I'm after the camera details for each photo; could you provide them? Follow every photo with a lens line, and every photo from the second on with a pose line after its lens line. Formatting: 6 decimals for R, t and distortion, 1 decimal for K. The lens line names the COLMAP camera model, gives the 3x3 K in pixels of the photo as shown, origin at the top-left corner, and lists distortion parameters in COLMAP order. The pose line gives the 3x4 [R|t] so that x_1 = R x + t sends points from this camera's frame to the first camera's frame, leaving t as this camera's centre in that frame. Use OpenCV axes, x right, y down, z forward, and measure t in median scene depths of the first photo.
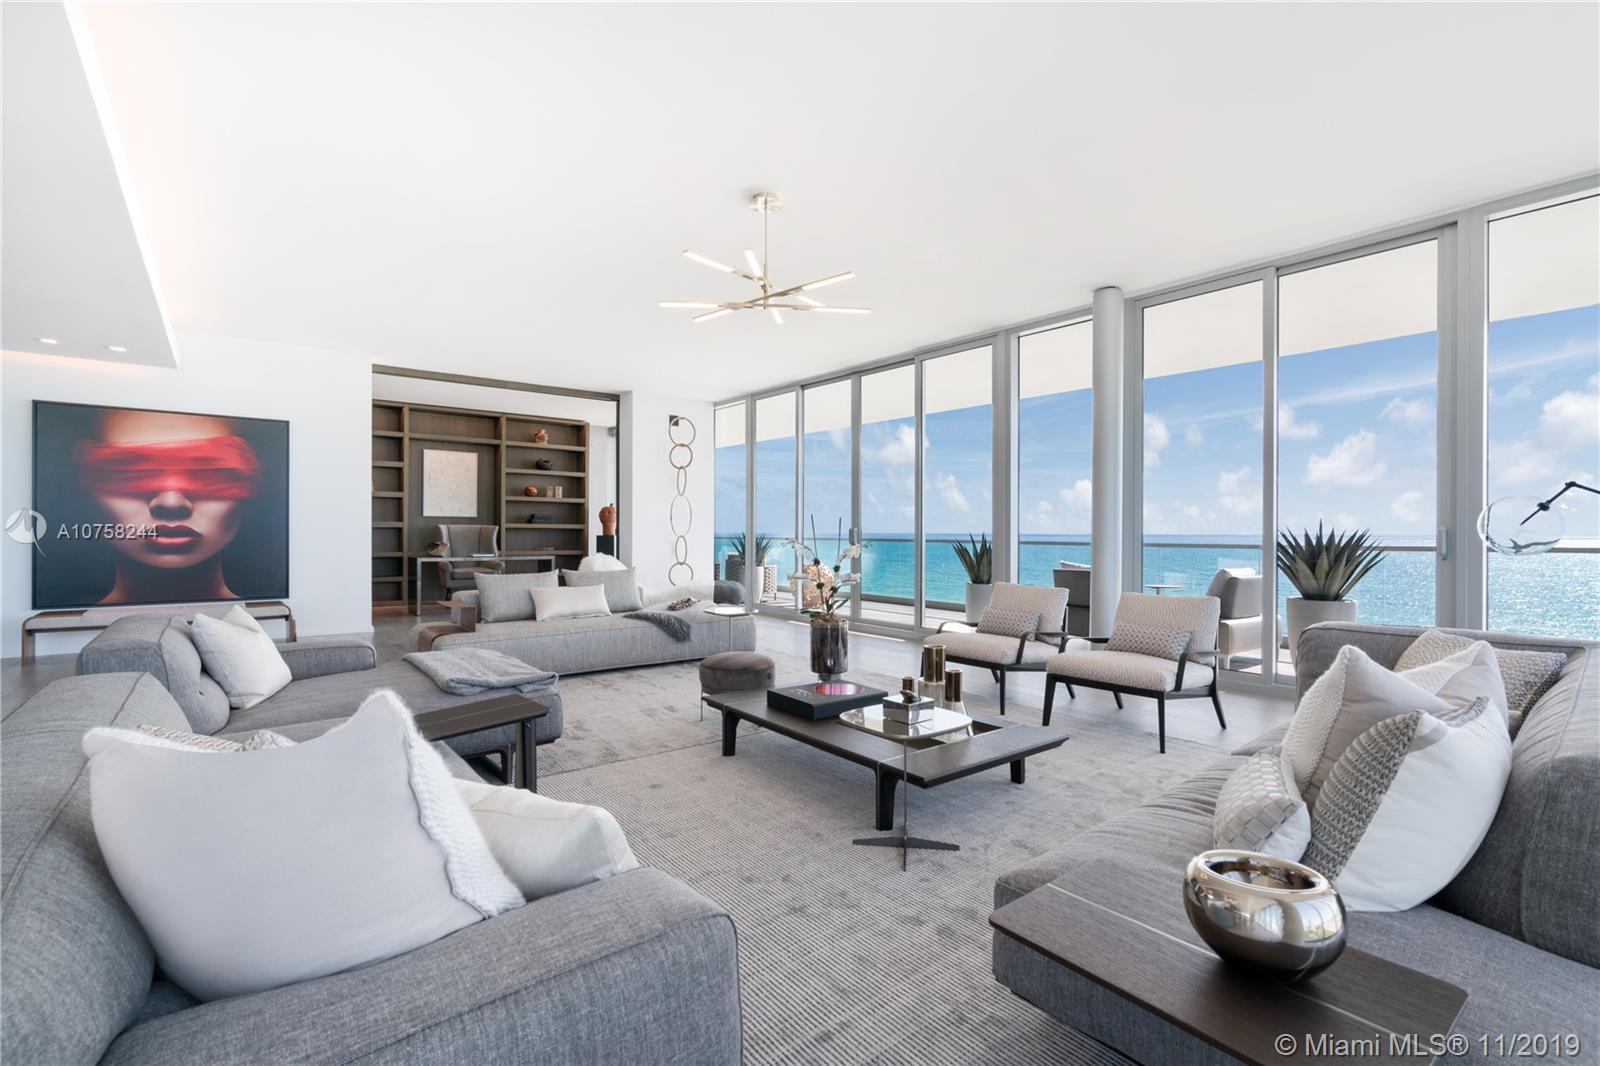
lens RADIAL K [[724.6, 0, 790.1], [0, 724.6, 528.0], [0, 0, 1]] dist [0.000290, 0.000291]
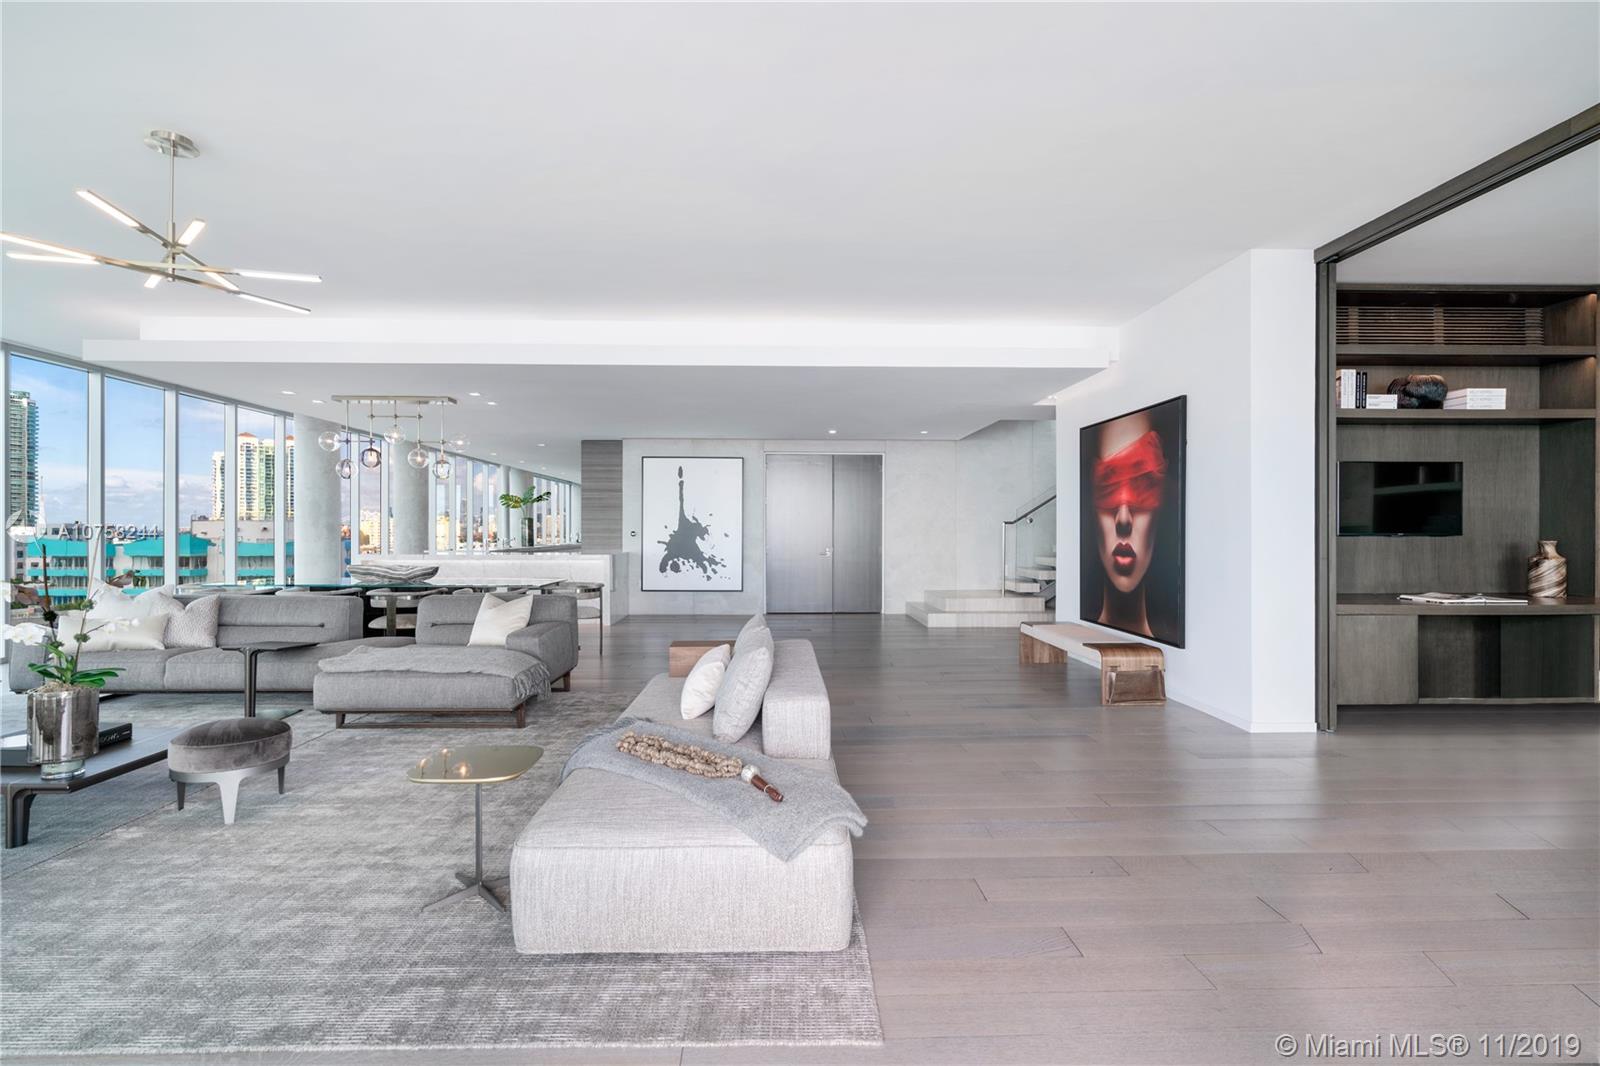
lens RADIAL K [[786.0, 0, 791.0], [0, 786.0, 533.2], [0, 0, 1]] dist [0.003887, 0.000869]
pose [[-0.596388, -0.004986, -0.802681, 0.150040], [-0.002358, 0.999987, -0.004459, -0.010917], [0.802693, -0.000767, -0.596392, 1.204143]]
